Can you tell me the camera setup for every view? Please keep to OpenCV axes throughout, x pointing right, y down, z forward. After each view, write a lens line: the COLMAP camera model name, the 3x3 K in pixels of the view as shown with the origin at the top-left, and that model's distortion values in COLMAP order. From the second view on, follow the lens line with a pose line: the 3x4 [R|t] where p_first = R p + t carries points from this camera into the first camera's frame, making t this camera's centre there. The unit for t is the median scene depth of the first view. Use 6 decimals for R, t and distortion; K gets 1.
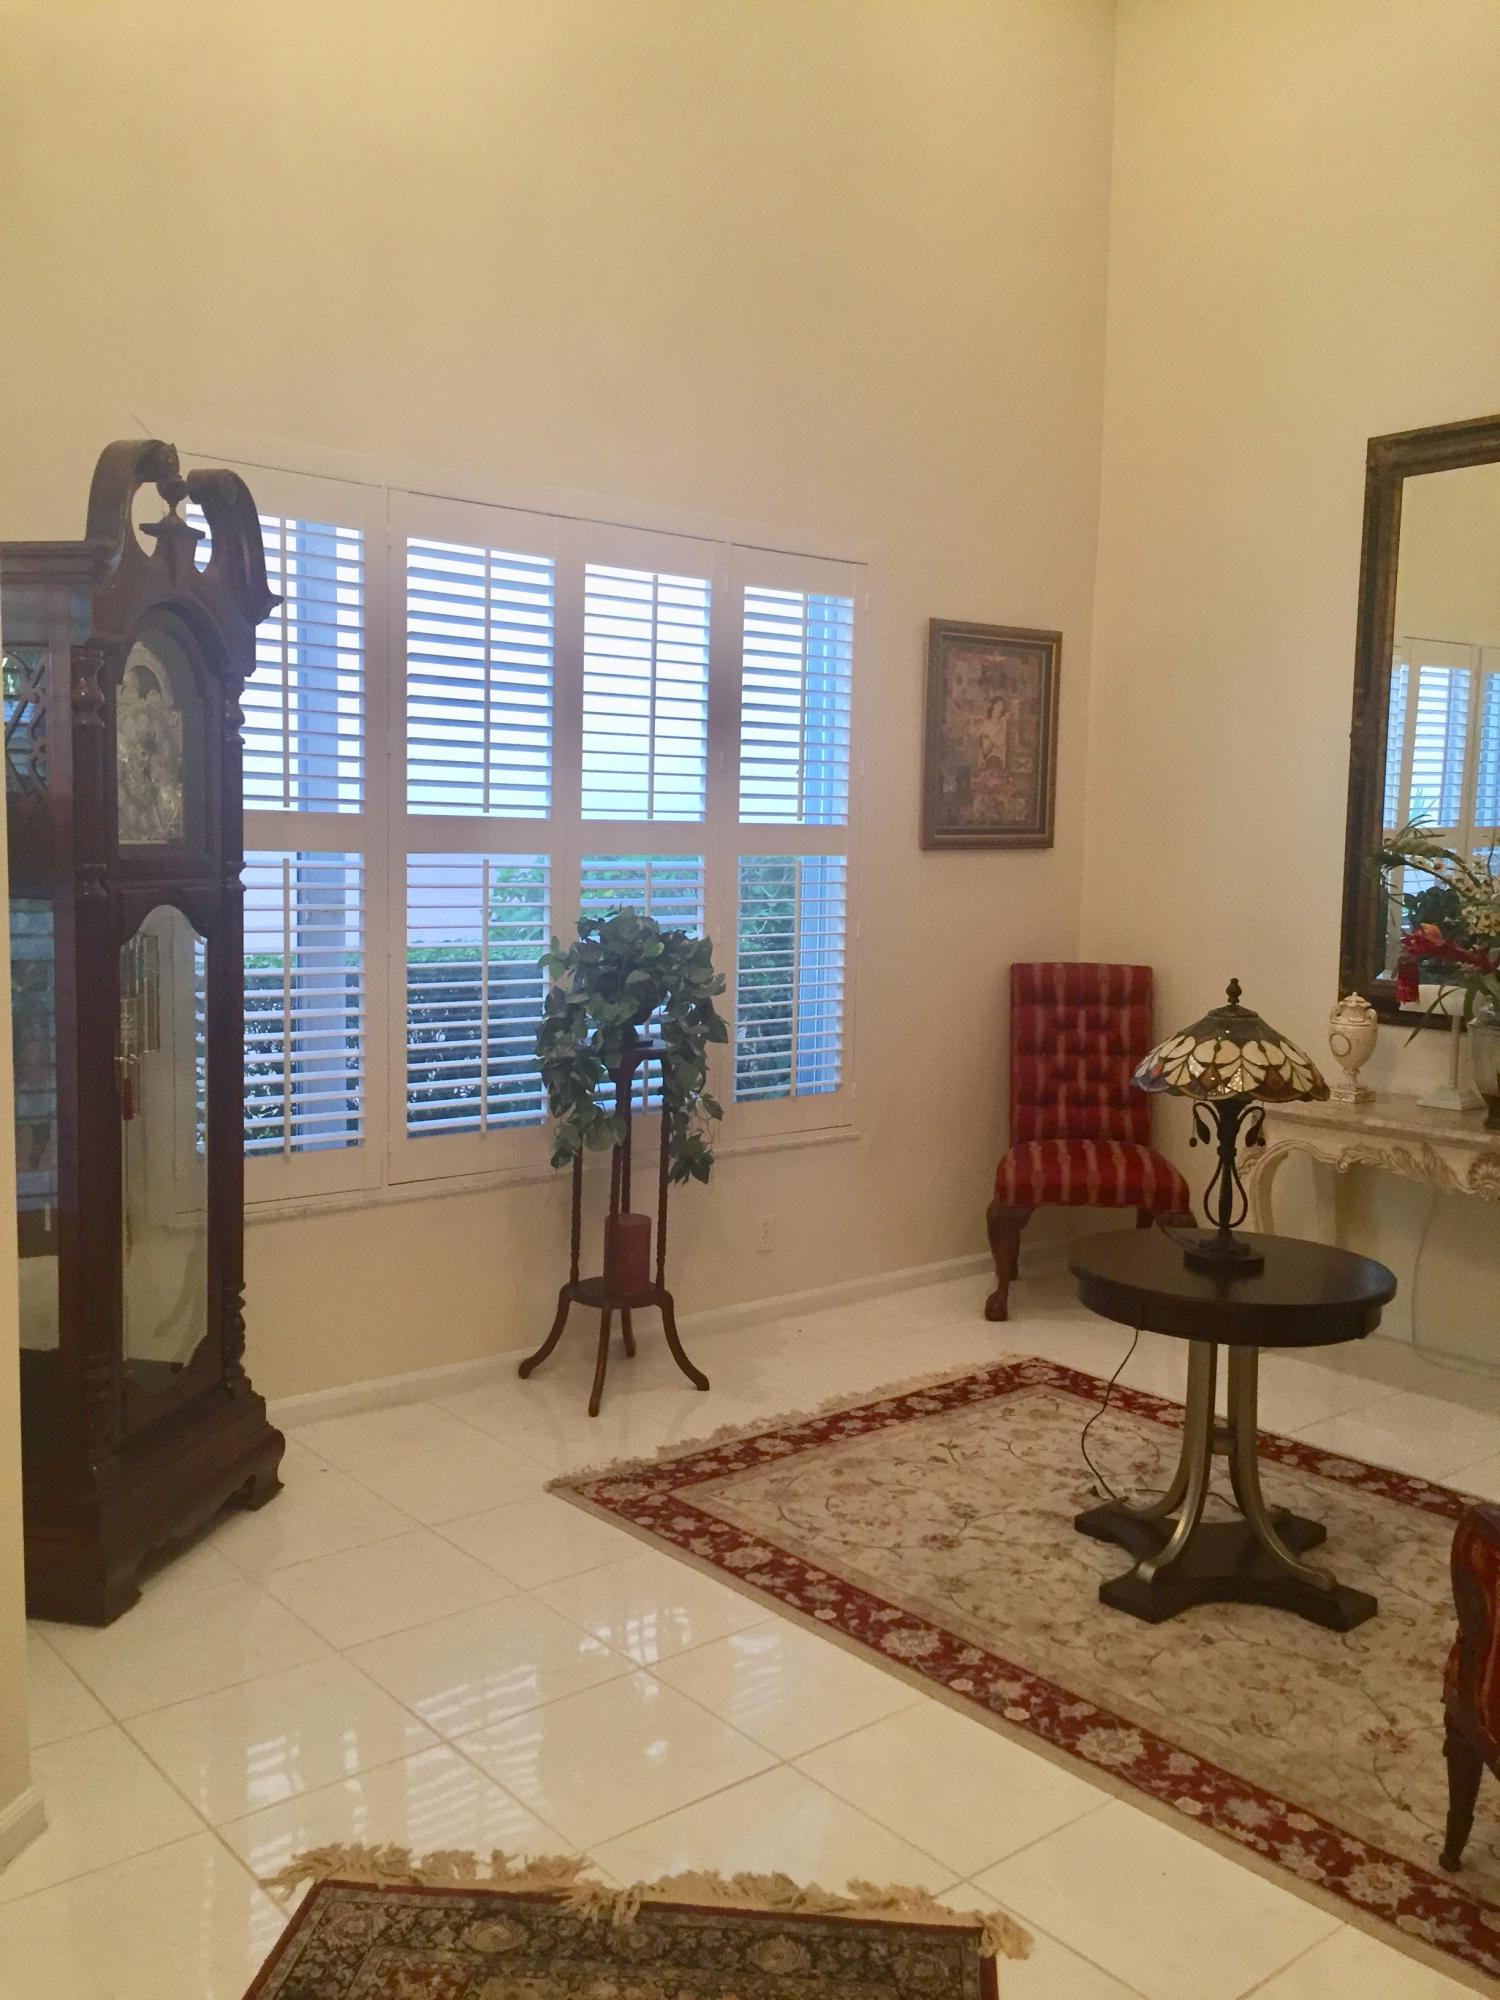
lens RADIAL K [[1697.2, 0, 767.4], [0, 1697.2, 1002.1], [0, 0, 1]] dist [0.071654, -0.078638]
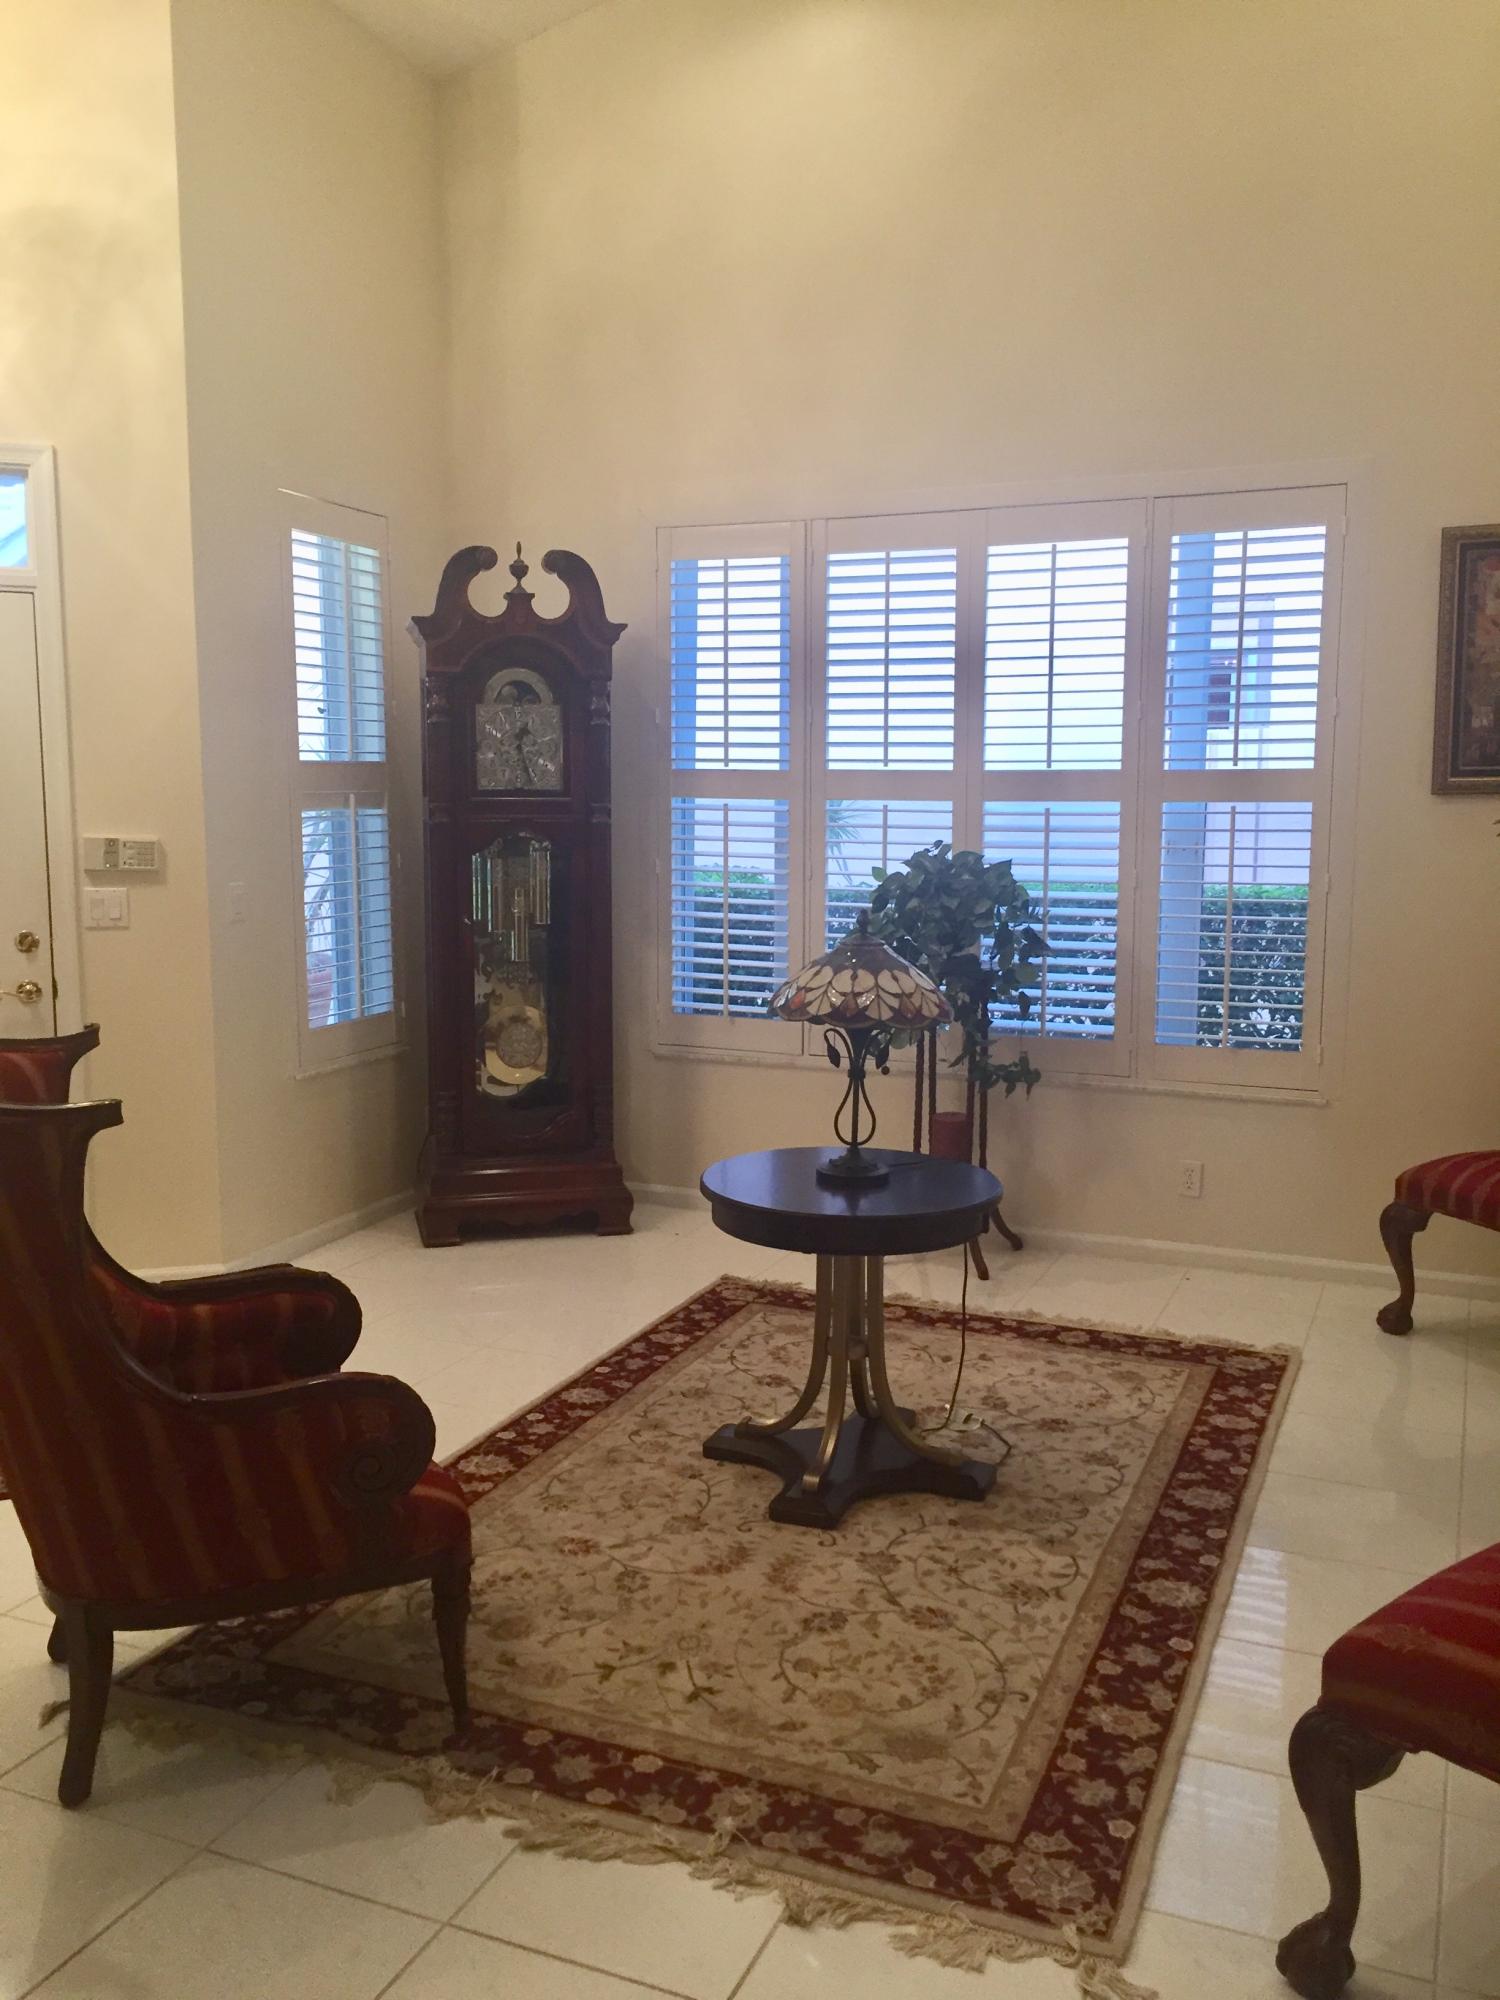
lens RADIAL K [[1697.2, 0, 750.3], [0, 1697.2, 994.0], [0, 0, 1]] dist [0.071654, -0.078638]
pose [[0.454396, 0.091799, -0.886057, 0.955833], [-0.083618, 0.994680, 0.060171, -0.014343], [0.886866, 0.046749, 0.459655, 0.379096]]
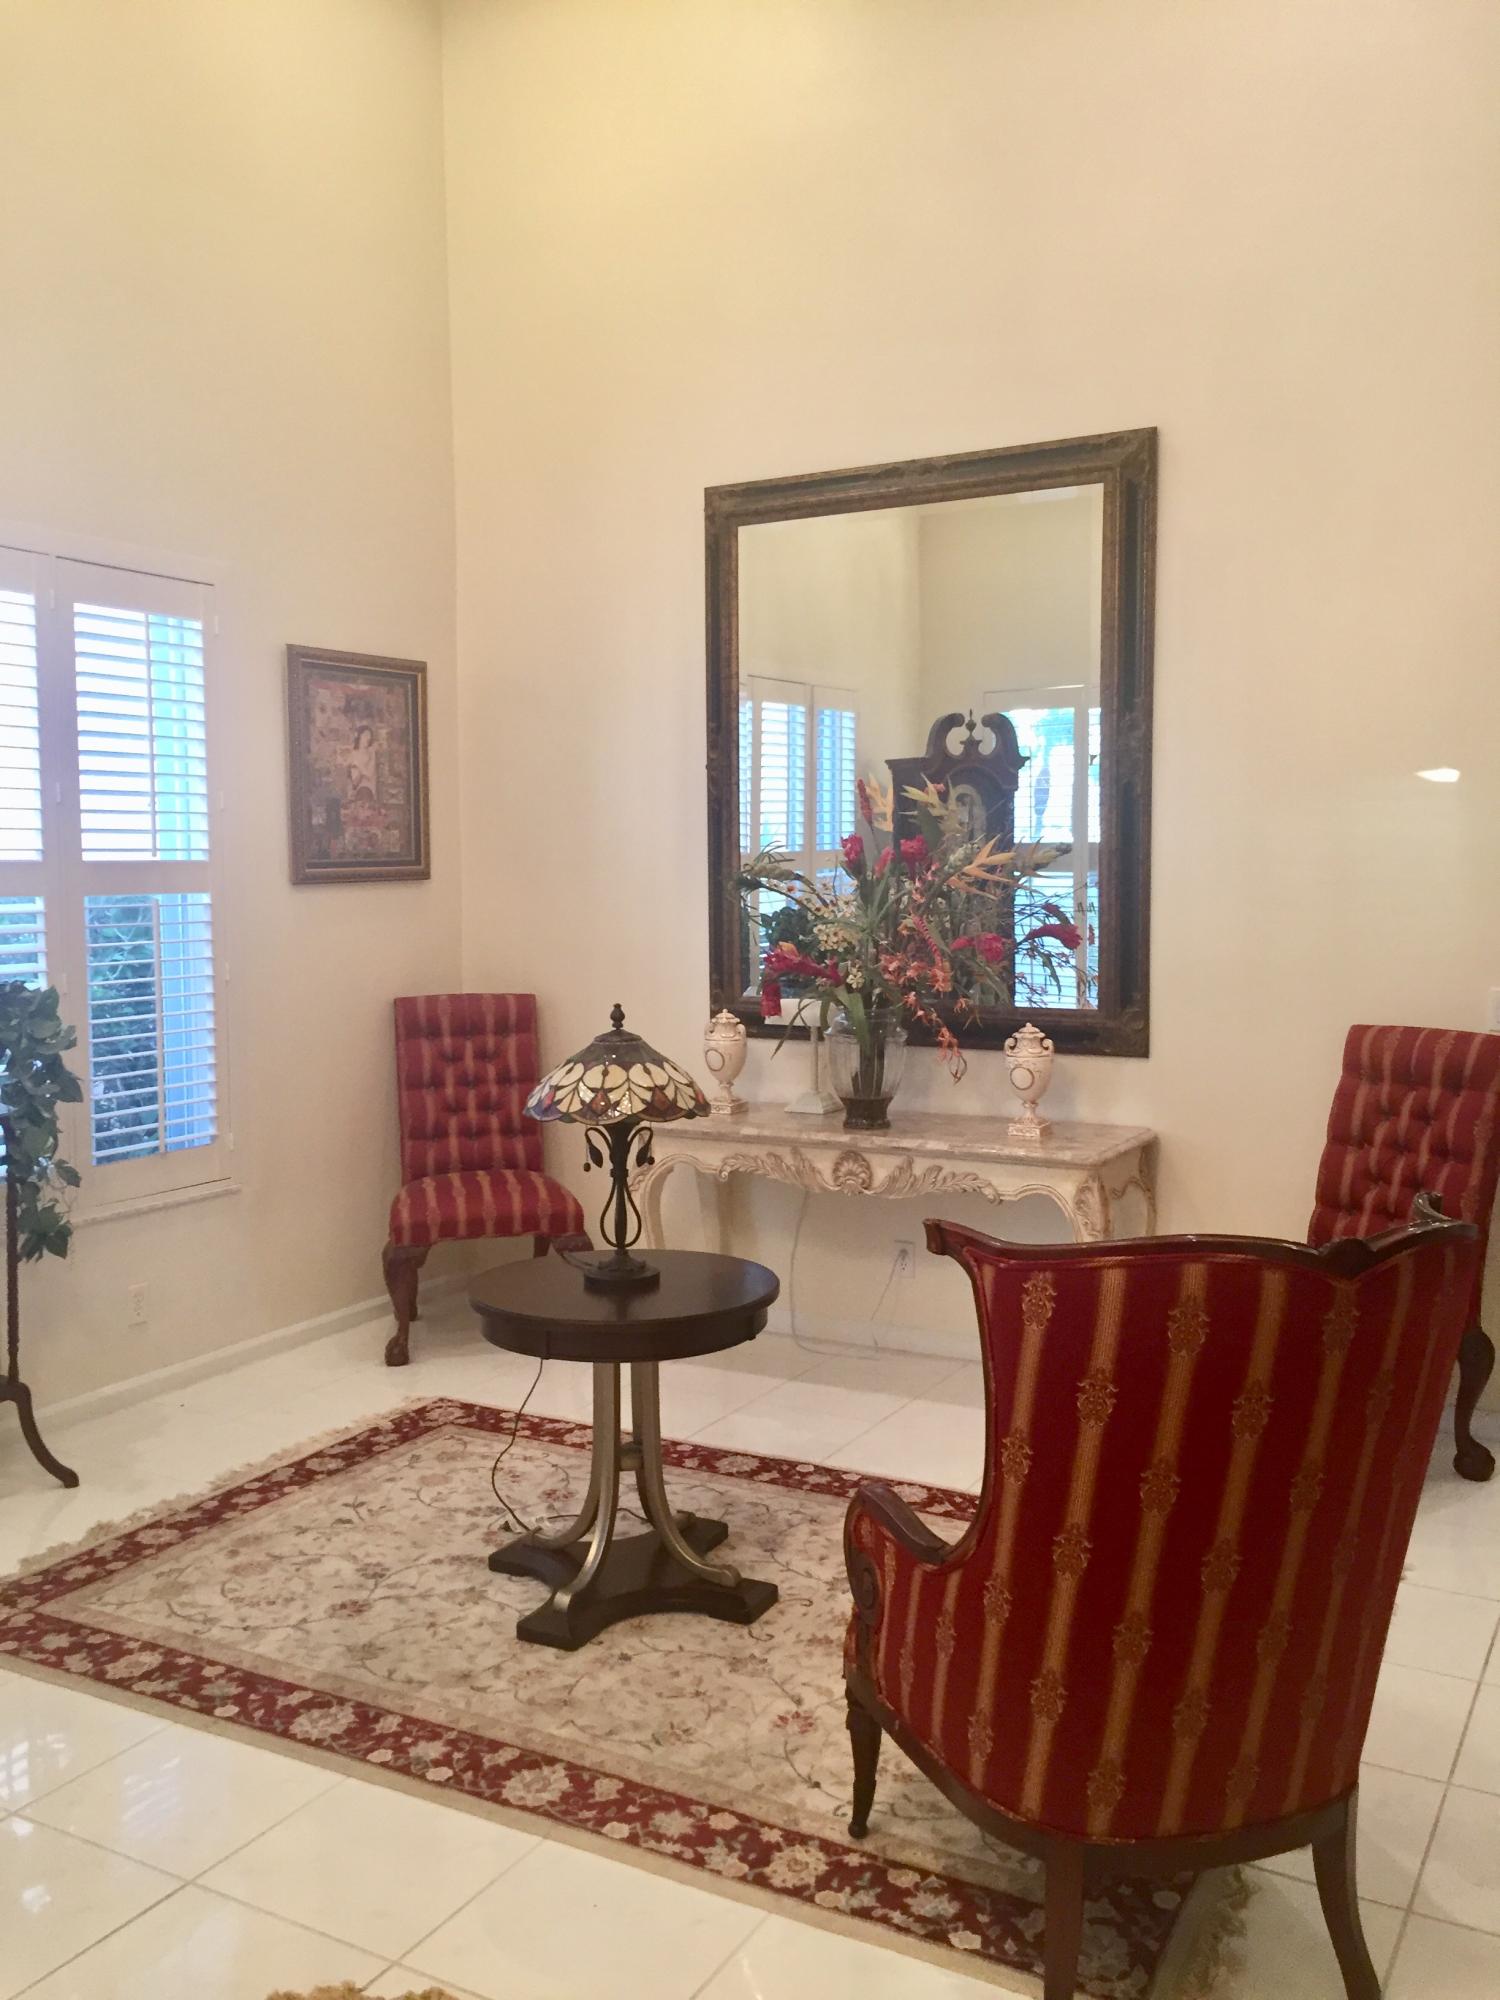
lens RADIAL K [[1697.2, 0, 767.2], [0, 1697.2, 995.2], [0, 0, 1]] dist [0.071654, -0.078638]
pose [[0.934727, -0.050410, 0.351773, -0.000612], [0.057713, 0.998280, -0.010297, -0.002369], [-0.350649, 0.029926, 0.936029, 0.009707]]
